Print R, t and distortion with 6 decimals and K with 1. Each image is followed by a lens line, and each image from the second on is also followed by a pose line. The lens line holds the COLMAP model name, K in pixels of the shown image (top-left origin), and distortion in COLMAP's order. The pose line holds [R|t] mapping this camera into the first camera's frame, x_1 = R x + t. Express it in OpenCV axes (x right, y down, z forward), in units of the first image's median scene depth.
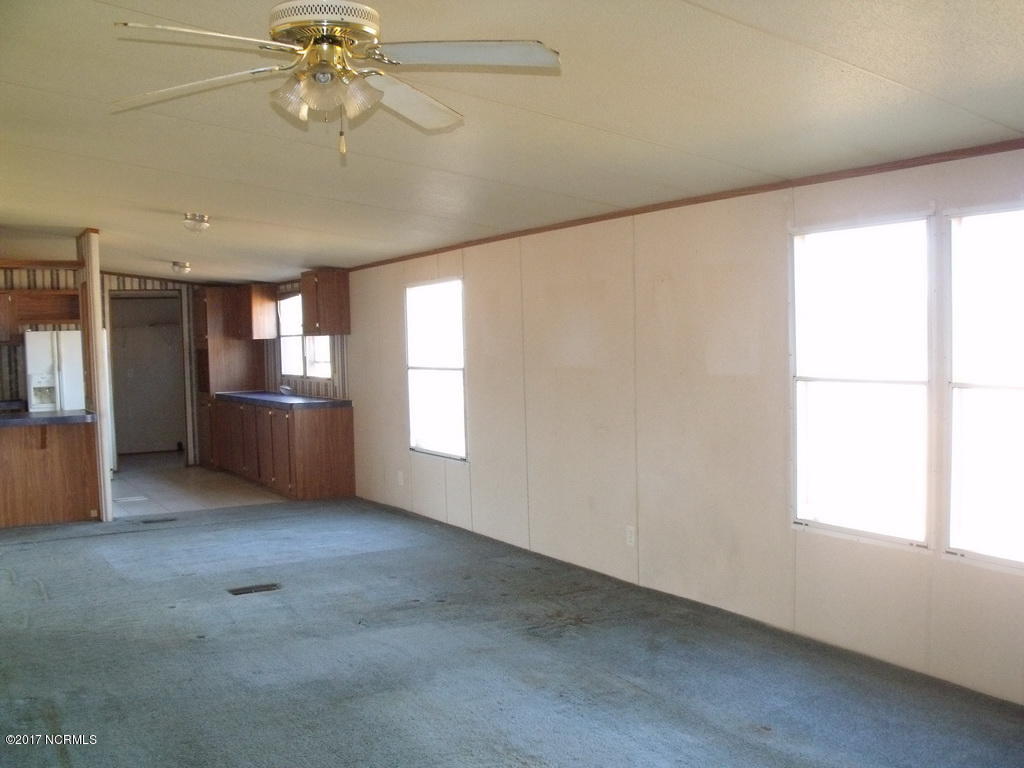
lens RADIAL K [[980.7, 0, 512.0], [0, 980.7, 384.0], [0, 0, 1]] dist [-0.105875, 0.027171]
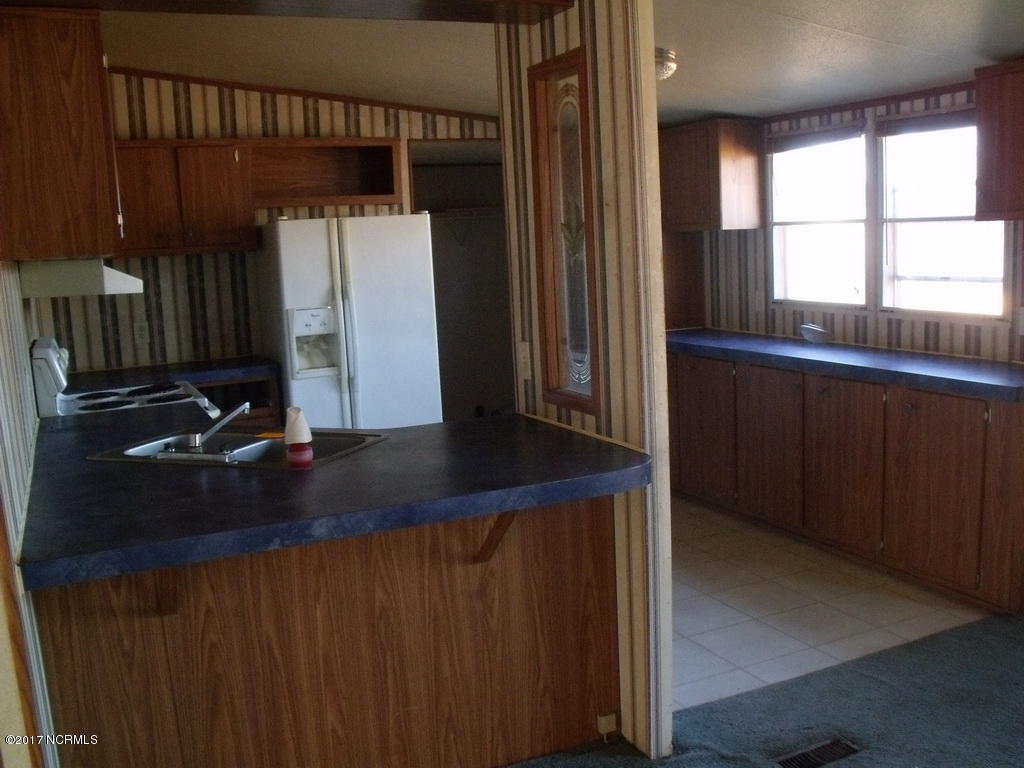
lens RADIAL K [[980.7, 0, 512.0], [0, 980.7, 384.0], [0, 0, 1]] dist [-0.105875, 0.027171]
pose [[0.995463, -0.004024, -0.095063, -0.341083], [0.013663, 0.994796, 0.100970, -0.020496], [0.094162, -0.101811, 0.990337, 0.513679]]
